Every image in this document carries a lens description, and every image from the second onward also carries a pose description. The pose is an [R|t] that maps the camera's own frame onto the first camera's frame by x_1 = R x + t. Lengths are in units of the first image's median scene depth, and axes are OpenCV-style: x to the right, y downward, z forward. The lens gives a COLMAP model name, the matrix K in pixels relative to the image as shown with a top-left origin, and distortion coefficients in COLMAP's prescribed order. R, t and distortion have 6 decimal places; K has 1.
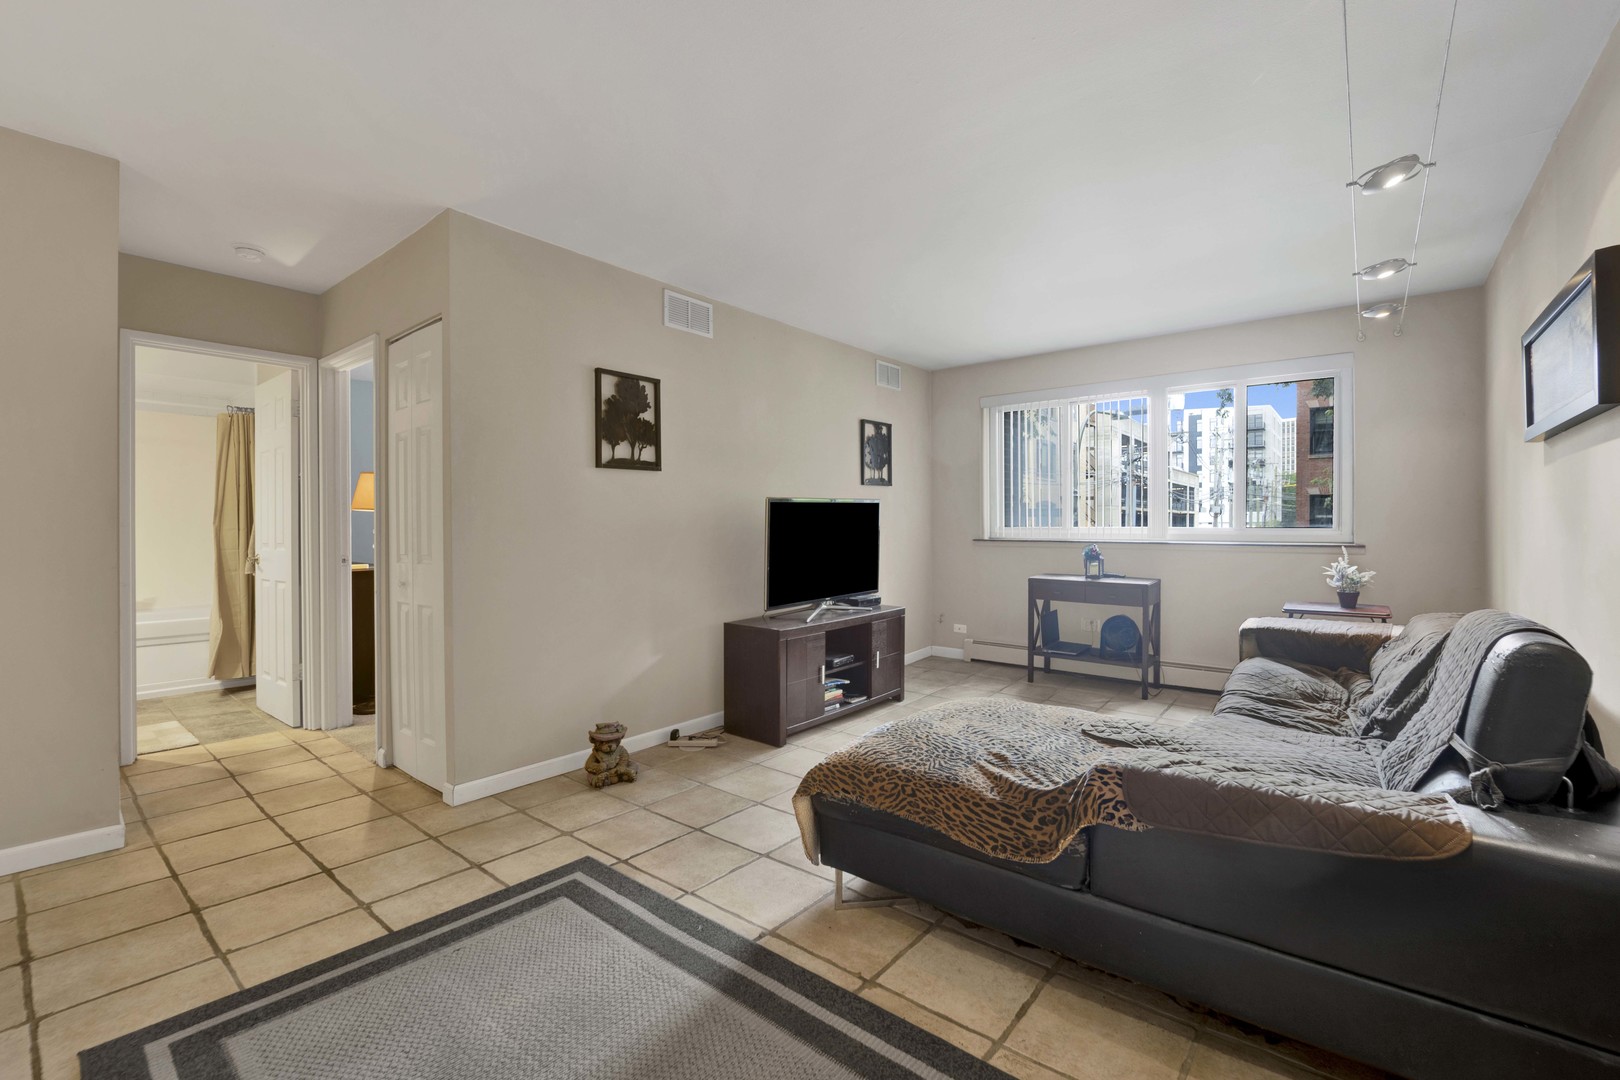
lens RADIAL K [[682.2, 0, 796.6], [0, 682.2, 531.0], [0, 0, 1]] dist [-0.025330, 0.000727]
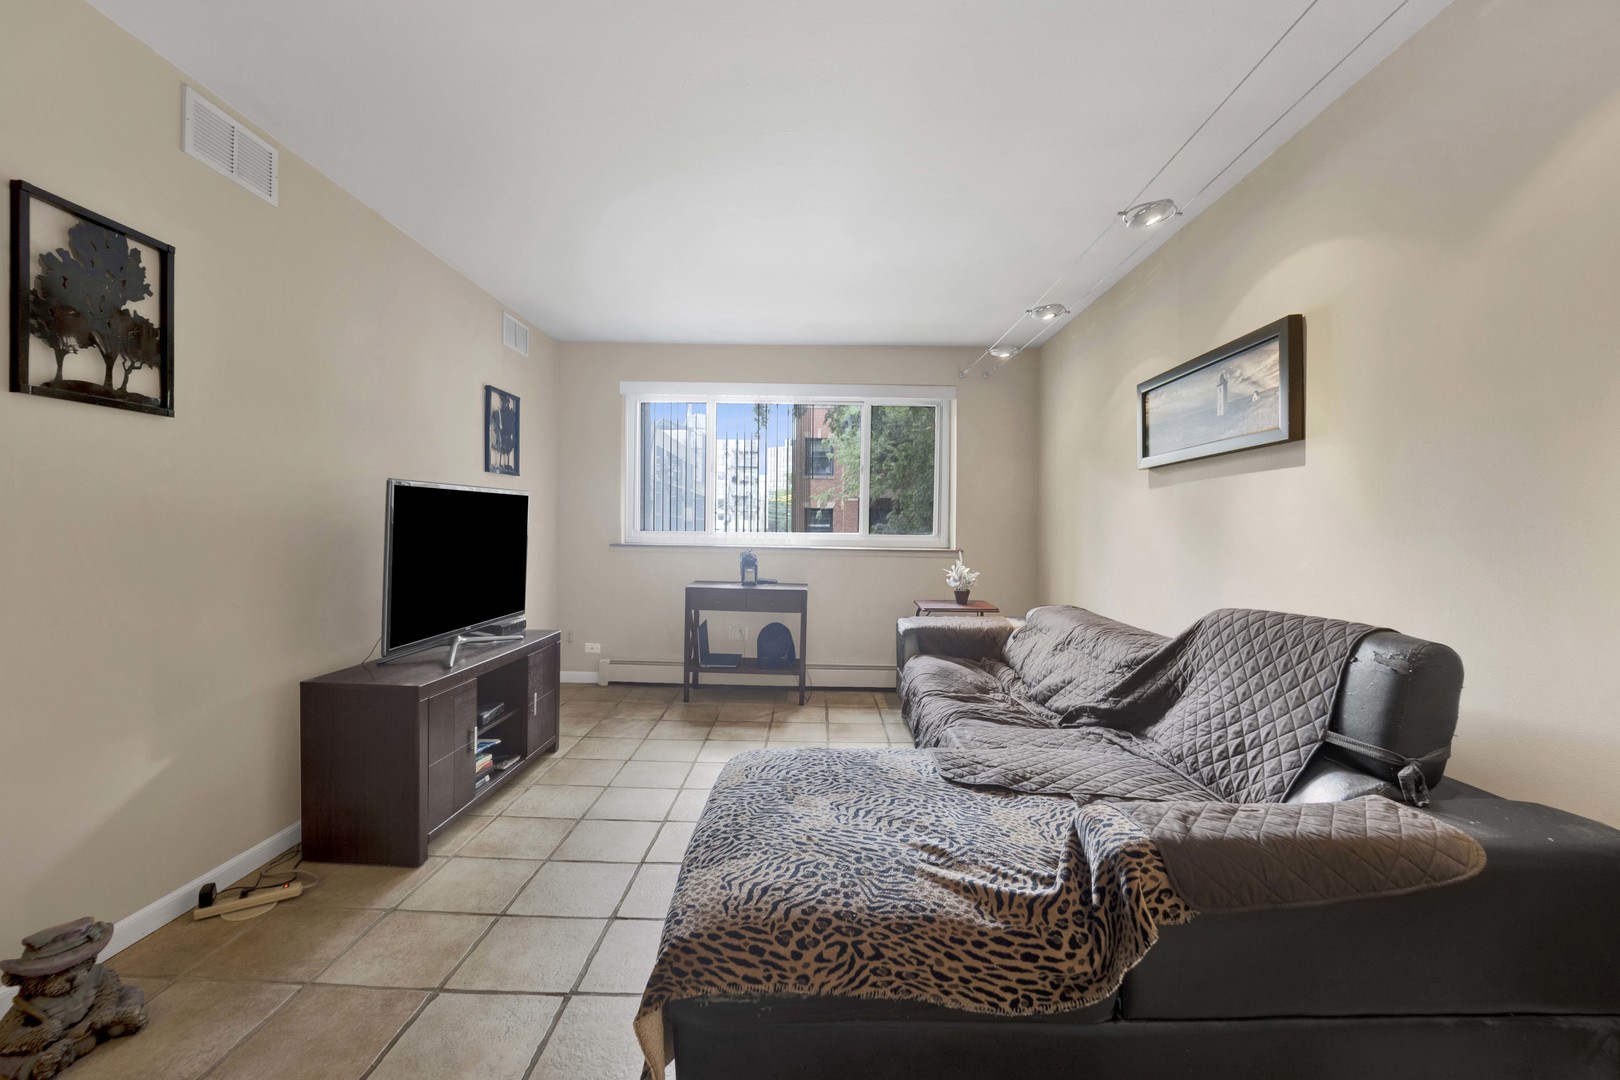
lens RADIAL K [[682.2, 0, 815.8], [0, 682.2, 541.8], [0, 0, 1]] dist [-0.025330, 0.000727]
pose [[0.782773, 0.004809, 0.622288, -0.128763], [-0.011086, 0.999919, 0.006218, 0.001563], [-0.622208, -0.011766, 0.782764, 0.270413]]
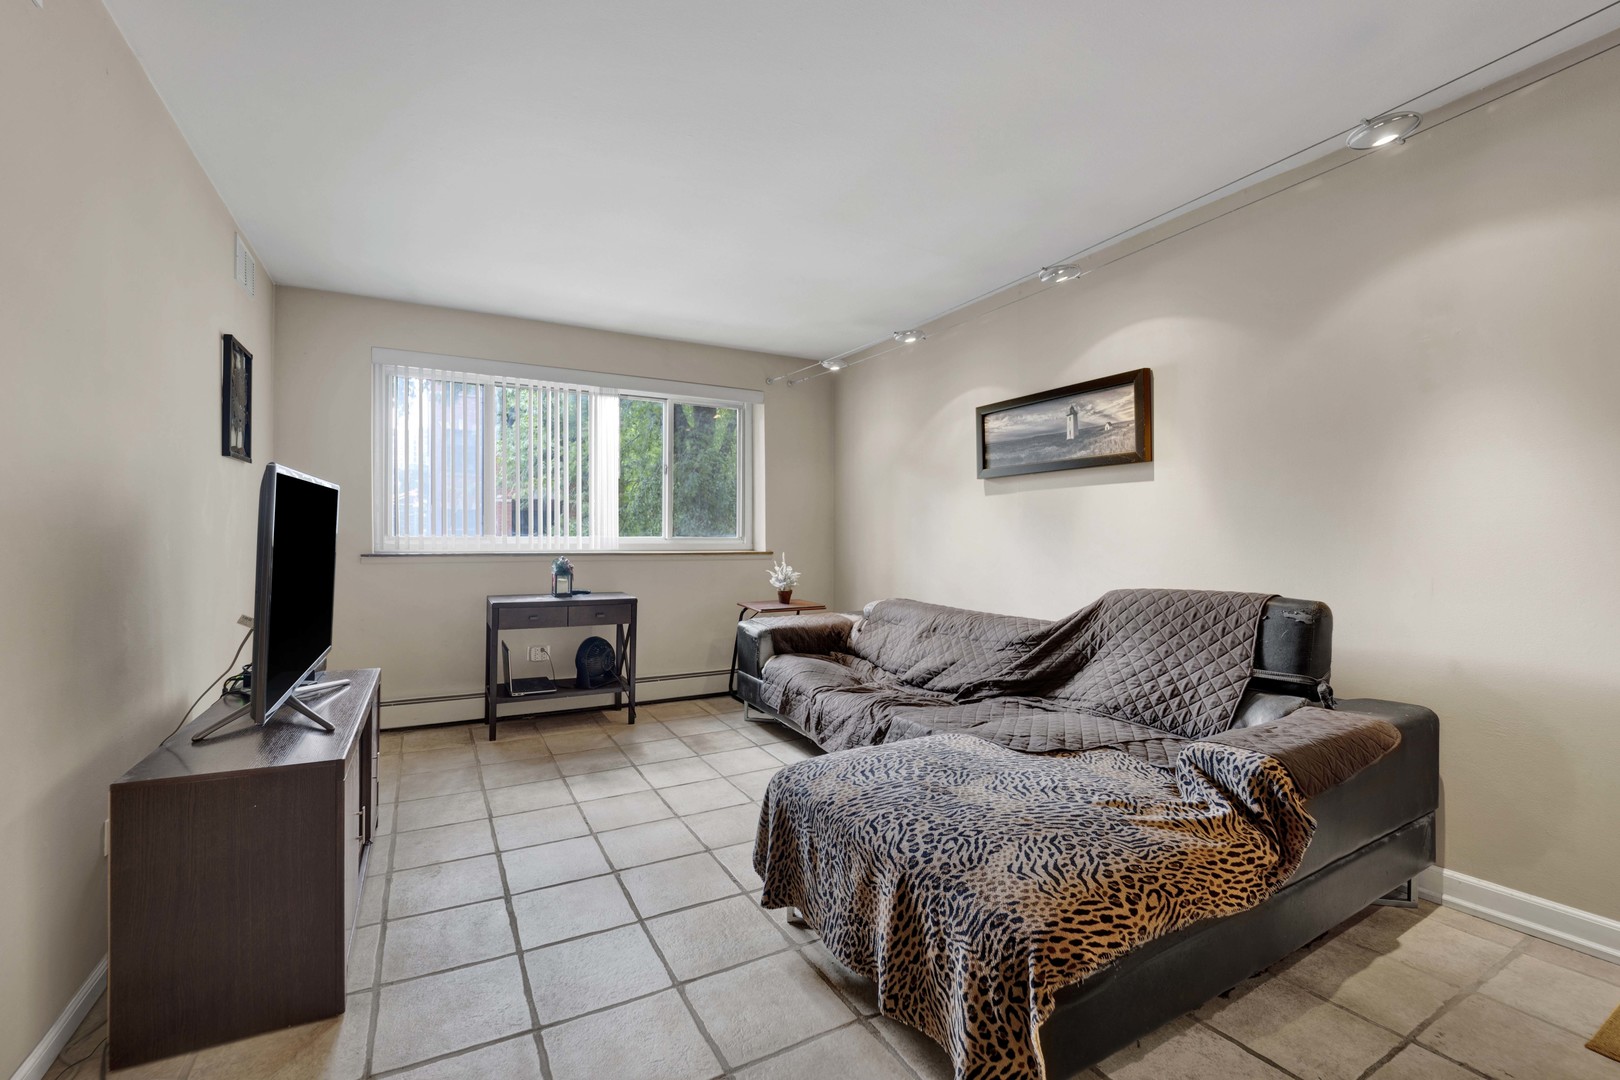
lens RADIAL K [[682.2, 0, 836.4], [0, 682.2, 539.4], [0, 0, 1]] dist [-0.025330, 0.000727]
pose [[0.371067, 0.000424, 0.928606, -0.316650], [0.005637, 0.999980, -0.002709, 0.003006], [-0.928589, 0.006240, 0.371058, 0.526247]]
